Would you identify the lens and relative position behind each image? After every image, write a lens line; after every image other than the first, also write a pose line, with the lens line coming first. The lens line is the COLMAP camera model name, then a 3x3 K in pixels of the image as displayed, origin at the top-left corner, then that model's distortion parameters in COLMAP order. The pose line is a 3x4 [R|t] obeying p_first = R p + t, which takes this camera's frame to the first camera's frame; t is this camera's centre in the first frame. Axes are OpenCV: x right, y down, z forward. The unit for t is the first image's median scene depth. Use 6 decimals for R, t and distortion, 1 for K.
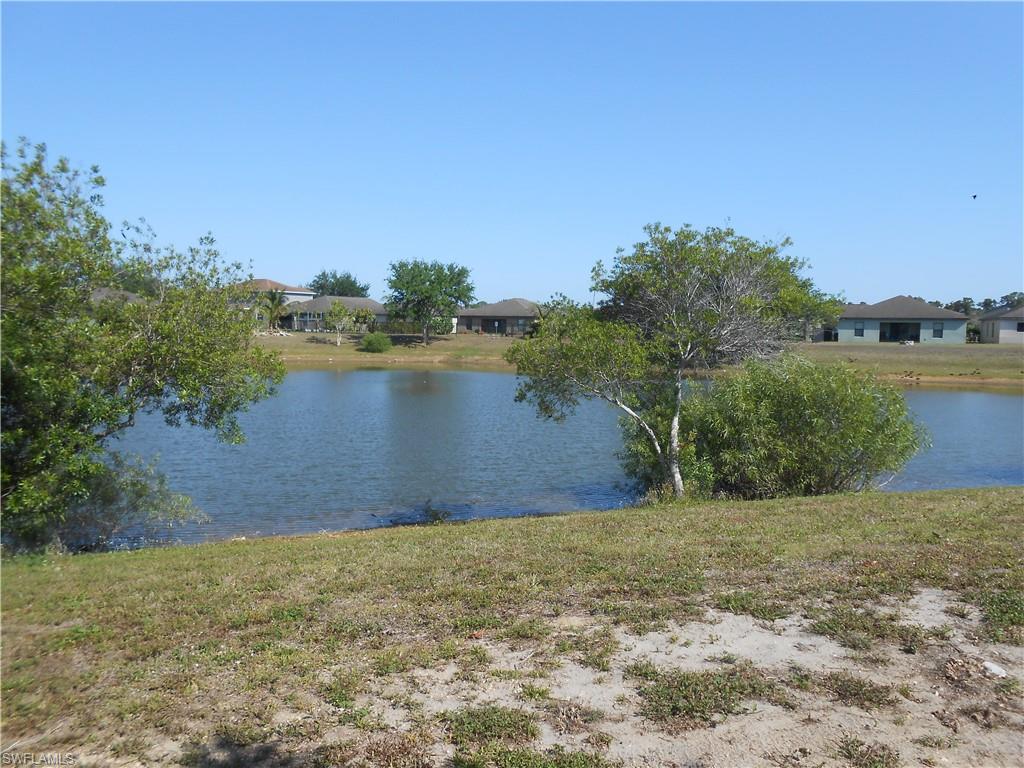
lens RADIAL K [[796.9, 0, 512.0], [0, 796.9, 384.0], [0, 0, 1]] dist [-0.006953, 0.001092]
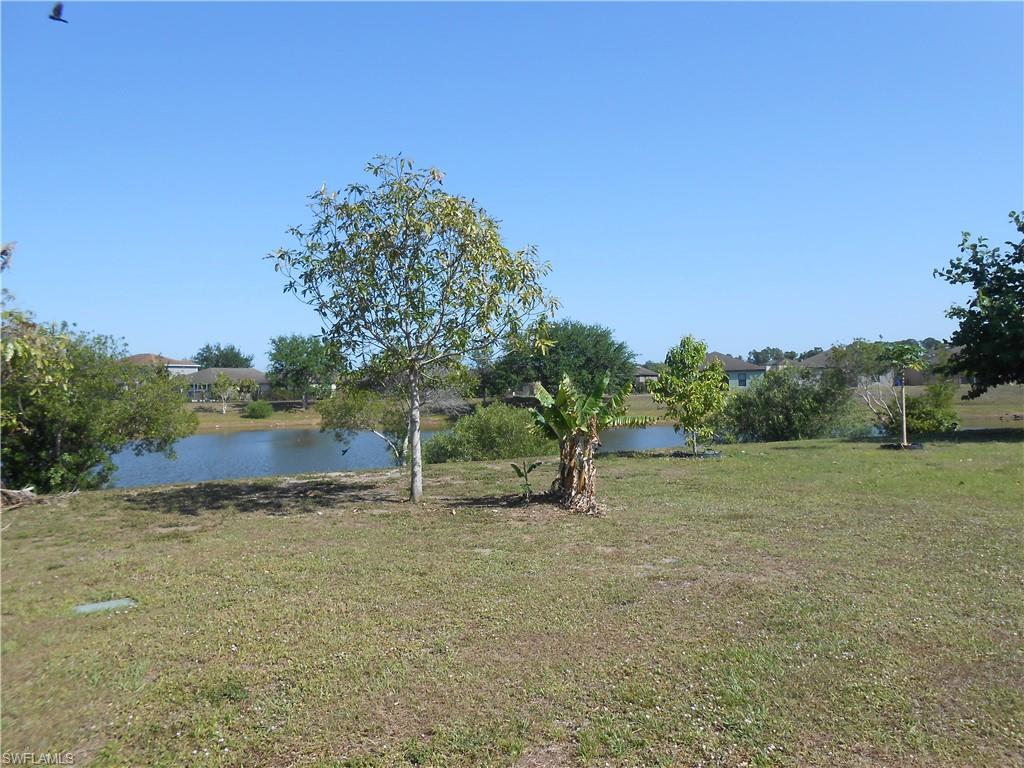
lens RADIAL K [[796.9, 0, 512.0], [0, 796.9, 384.0], [0, 0, 1]] dist [-0.006953, 0.001092]
pose [[0.990256, -0.036874, 0.134290, 0.030502], [0.046926, 0.996266, -0.072477, 0.009566], [-0.131116, 0.078073, 0.988288, -0.145209]]
